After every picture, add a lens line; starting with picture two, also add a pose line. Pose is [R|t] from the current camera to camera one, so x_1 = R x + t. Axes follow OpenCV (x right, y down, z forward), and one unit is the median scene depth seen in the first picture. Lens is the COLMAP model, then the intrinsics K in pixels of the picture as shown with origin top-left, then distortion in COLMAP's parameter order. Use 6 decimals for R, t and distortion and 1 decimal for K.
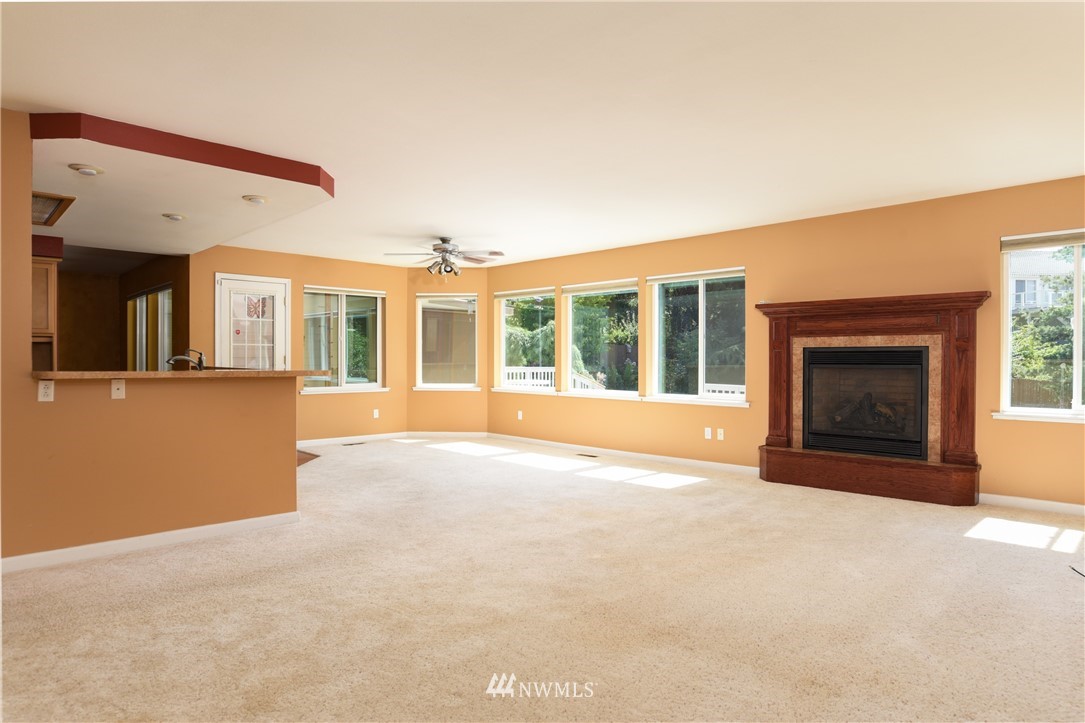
lens RADIAL K [[632.6, 0, 541.9], [0, 632.6, 360.0], [0, 0, 1]] dist [0.002550, 0.000977]
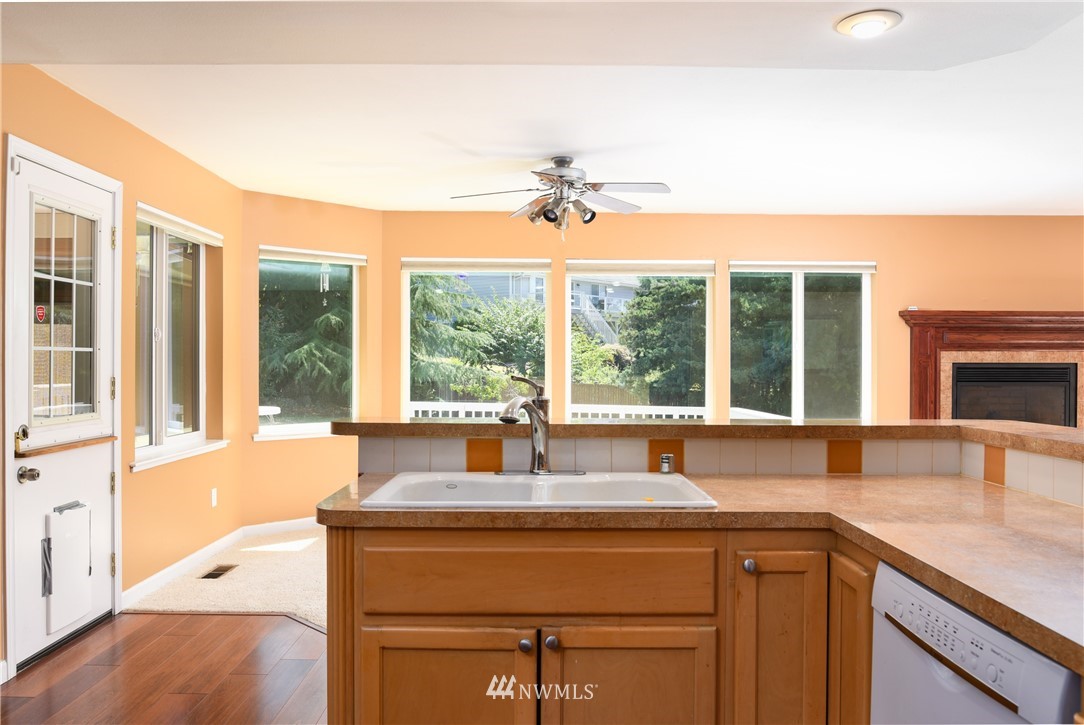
lens RADIAL K [[804.7, 0, 540.0], [0, 804.7, 364.6], [0, 0, 1]] dist [-0.033932, -0.000497]
pose [[0.703131, -0.003599, 0.711052, -0.754983], [0.000213, 0.999988, 0.004851, -0.022490], [-0.711061, -0.003259, 0.703123, 0.621035]]
